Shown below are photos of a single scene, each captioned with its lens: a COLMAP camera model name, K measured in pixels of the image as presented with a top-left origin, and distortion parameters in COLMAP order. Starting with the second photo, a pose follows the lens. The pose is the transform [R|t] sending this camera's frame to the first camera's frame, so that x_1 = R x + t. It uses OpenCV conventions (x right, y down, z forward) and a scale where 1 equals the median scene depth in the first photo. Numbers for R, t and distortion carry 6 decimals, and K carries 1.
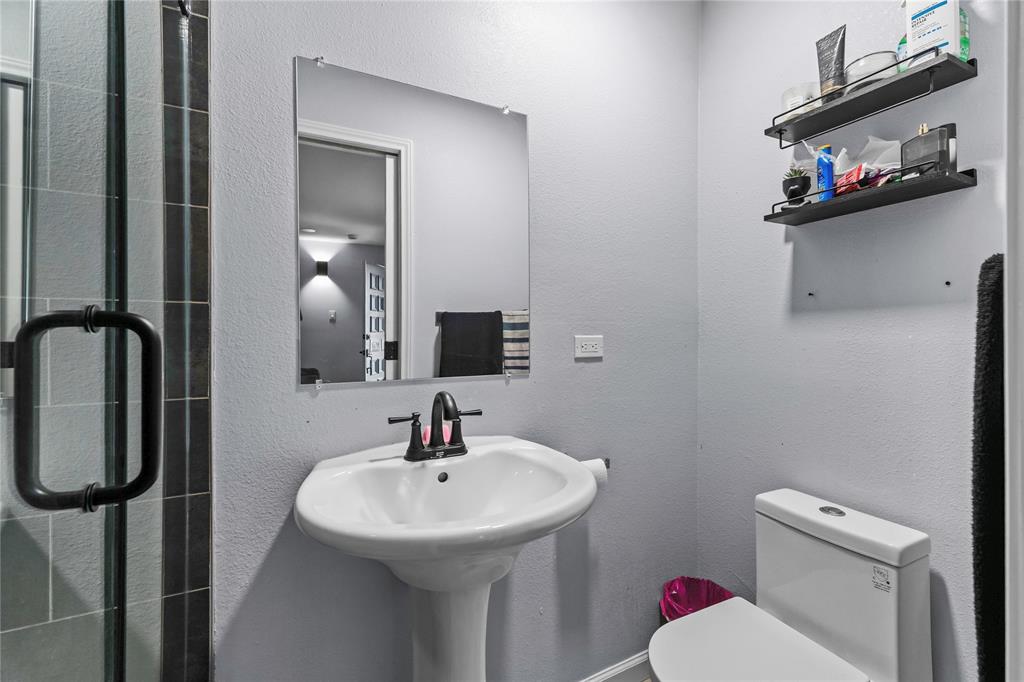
lens RADIAL K [[436.2, 0, 515.2], [0, 436.2, 325.0], [0, 0, 1]] dist [0.005363, 0.000450]
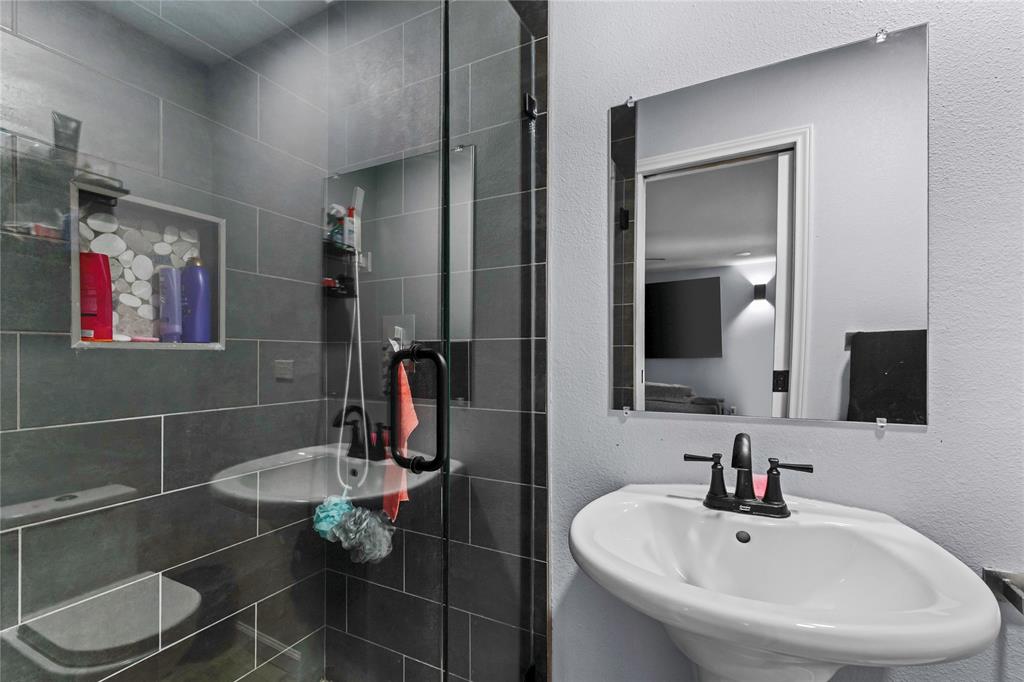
lens RADIAL K [[445.5, 0, 513.2], [0, 445.5, 356.0], [0, 0, 1]] dist [0.002053, 0.000544]
pose [[0.587215, -0.008798, -0.809383, 0.257012], [0.014690, 0.999892, -0.000211, -0.000159], [0.809298, -0.011766, 0.587281, 0.150310]]
